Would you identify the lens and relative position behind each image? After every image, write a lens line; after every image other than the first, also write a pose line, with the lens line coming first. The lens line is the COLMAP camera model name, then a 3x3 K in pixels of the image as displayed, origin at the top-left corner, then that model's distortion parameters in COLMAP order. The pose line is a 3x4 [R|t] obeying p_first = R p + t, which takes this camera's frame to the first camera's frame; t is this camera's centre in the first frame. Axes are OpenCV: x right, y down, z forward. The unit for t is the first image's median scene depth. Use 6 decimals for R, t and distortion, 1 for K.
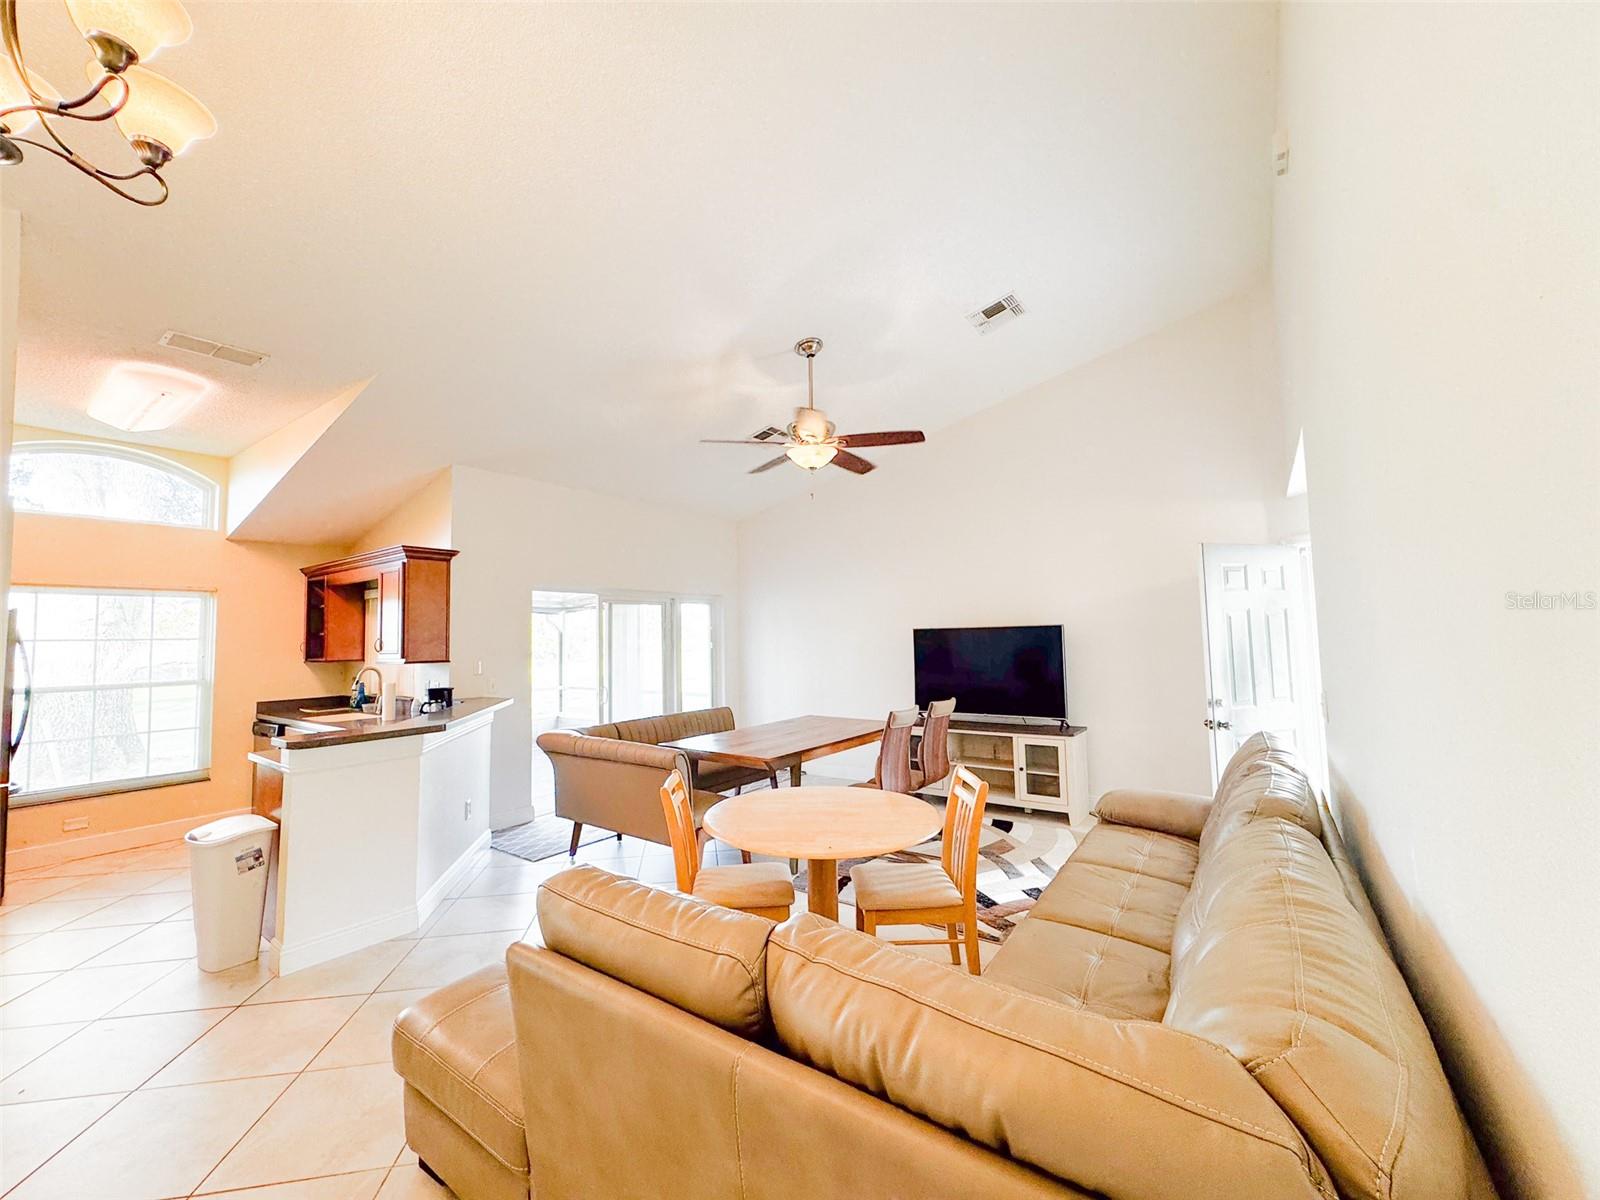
lens RADIAL K [[638.2, 0, 796.3], [0, 638.2, 597.9], [0, 0, 1]] dist [-0.000447, -0.000038]
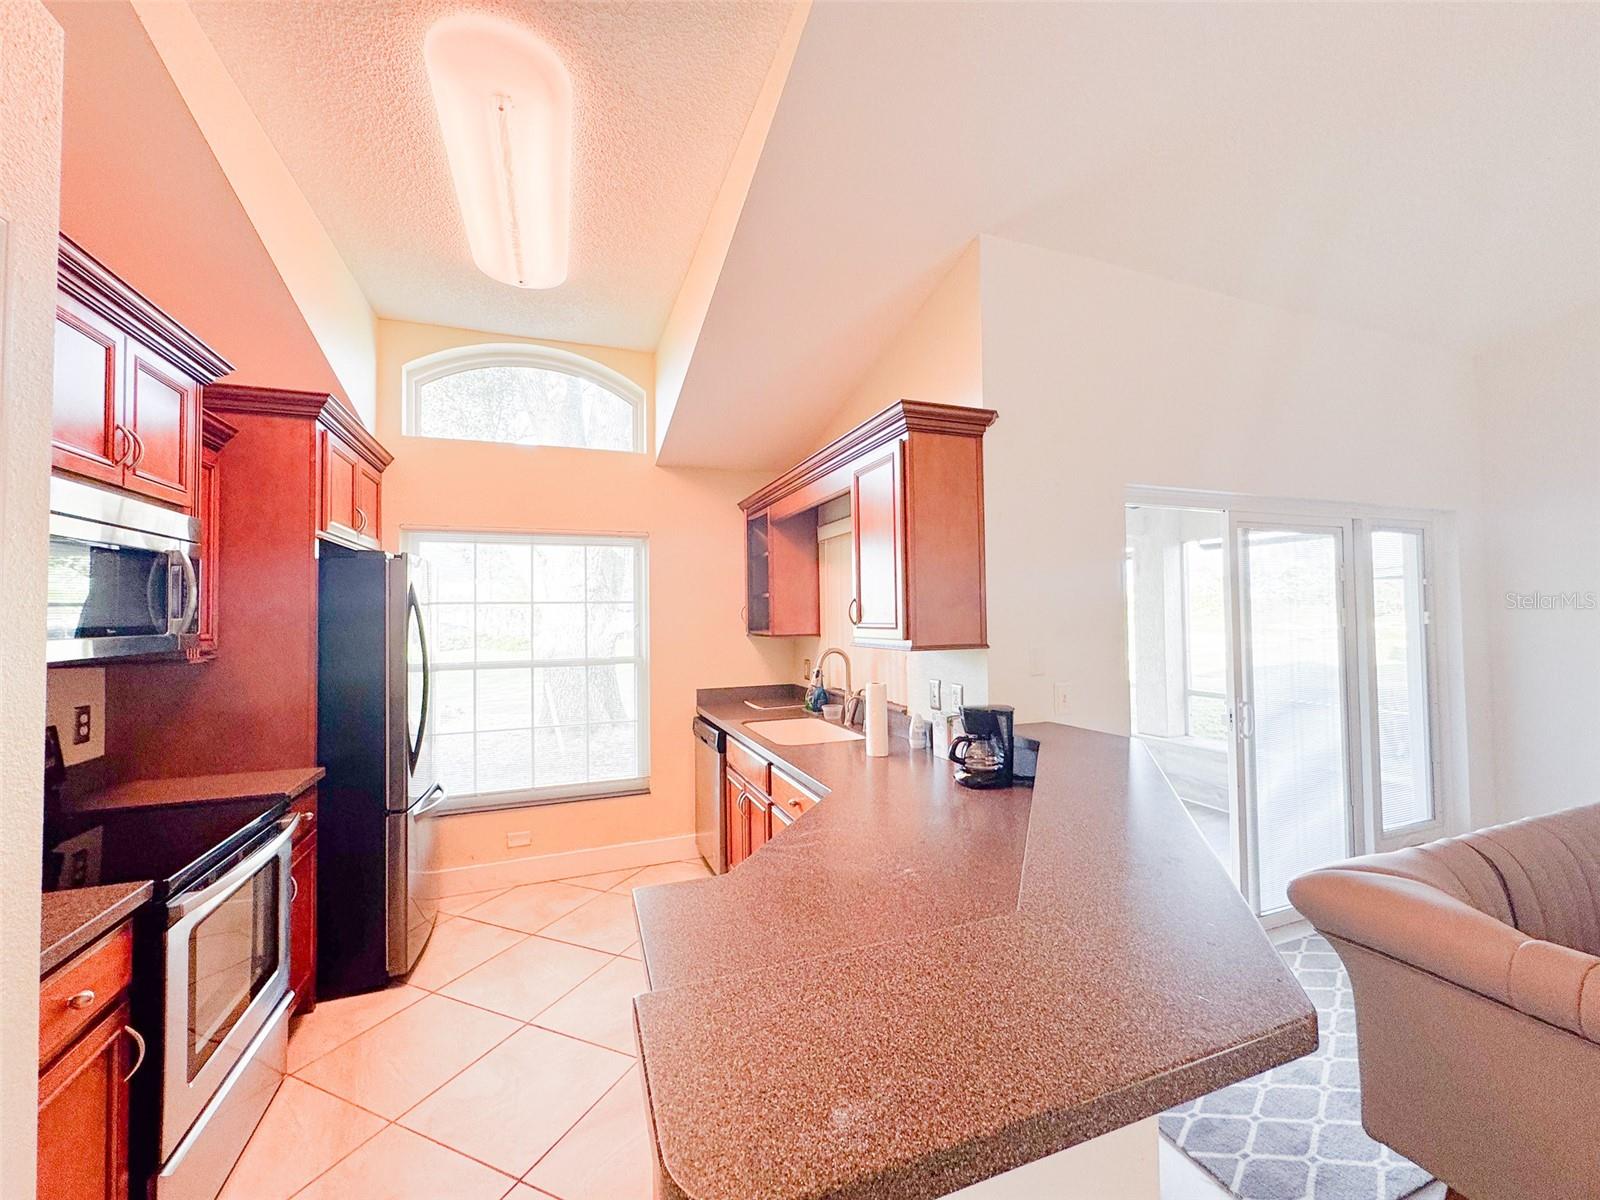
lens RADIAL K [[638.2, 0, 799.3], [0, 638.2, 596.8], [0, 0, 1]] dist [-0.000447, -0.000038]
pose [[0.838308, -0.005353, -0.545171, -0.370685], [0.031495, 0.998757, 0.038623, 0.036208], [0.544287, -0.049548, 0.837435, 0.485407]]
